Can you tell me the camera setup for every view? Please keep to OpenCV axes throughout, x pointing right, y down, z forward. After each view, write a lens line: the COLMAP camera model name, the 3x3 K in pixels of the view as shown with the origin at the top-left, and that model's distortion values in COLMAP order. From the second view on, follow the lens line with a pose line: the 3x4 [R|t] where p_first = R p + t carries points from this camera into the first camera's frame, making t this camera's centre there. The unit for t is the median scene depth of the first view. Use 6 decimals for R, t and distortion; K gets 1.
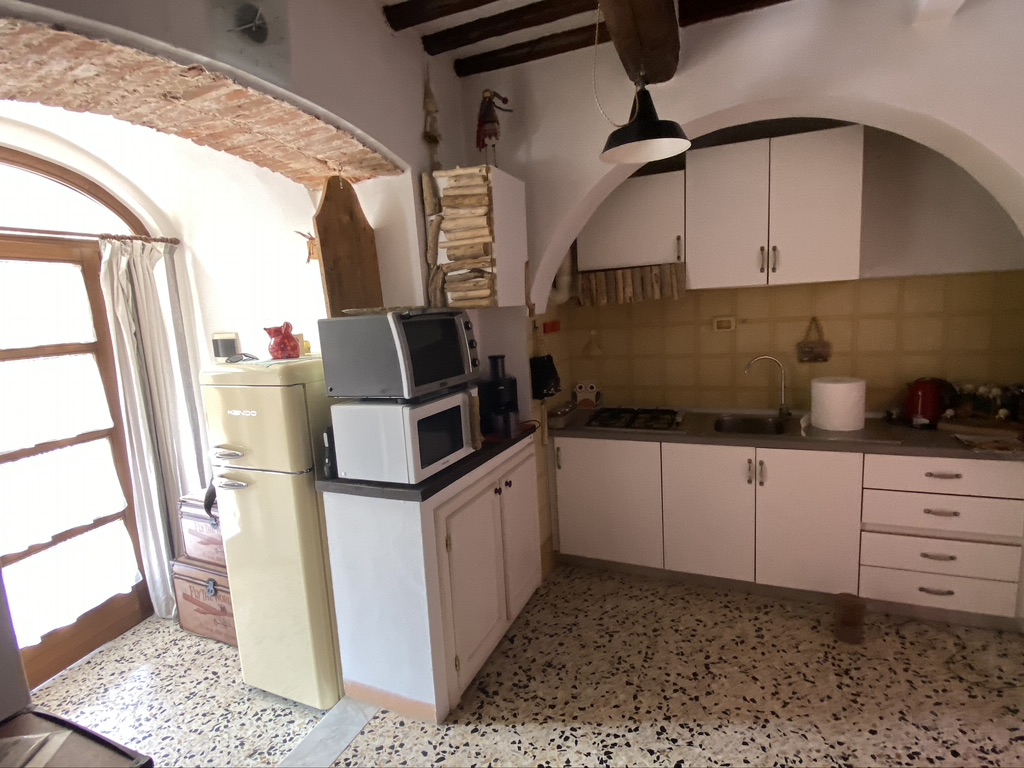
lens RADIAL K [[534.4, 0, 512.0], [0, 534.4, 384.0], [0, 0, 1]] dist [0.056203, -0.040382]
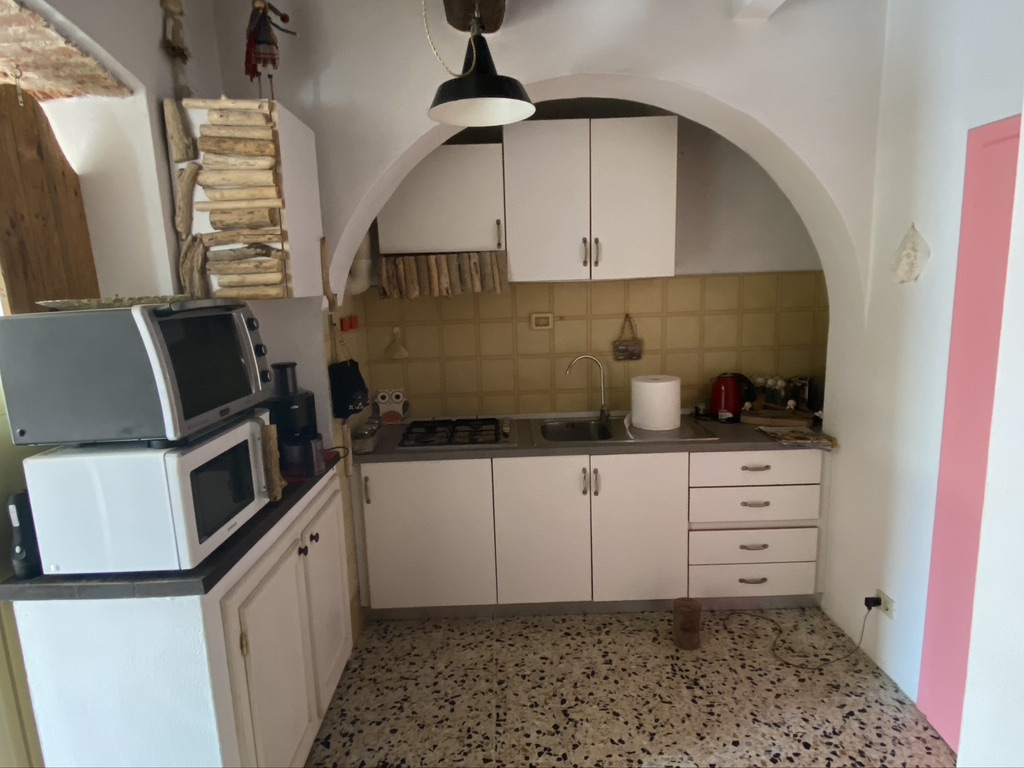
lens RADIAL K [[595.9, 0, 508.9], [0, 595.9, 383.2], [0, 0, 1]] dist [0.063410, -0.071429]
pose [[0.915035, -0.042613, 0.401116, -0.083980], [0.042383, 0.999057, 0.009451, -0.022172], [-0.401141, 0.008353, 0.915978, 0.128164]]
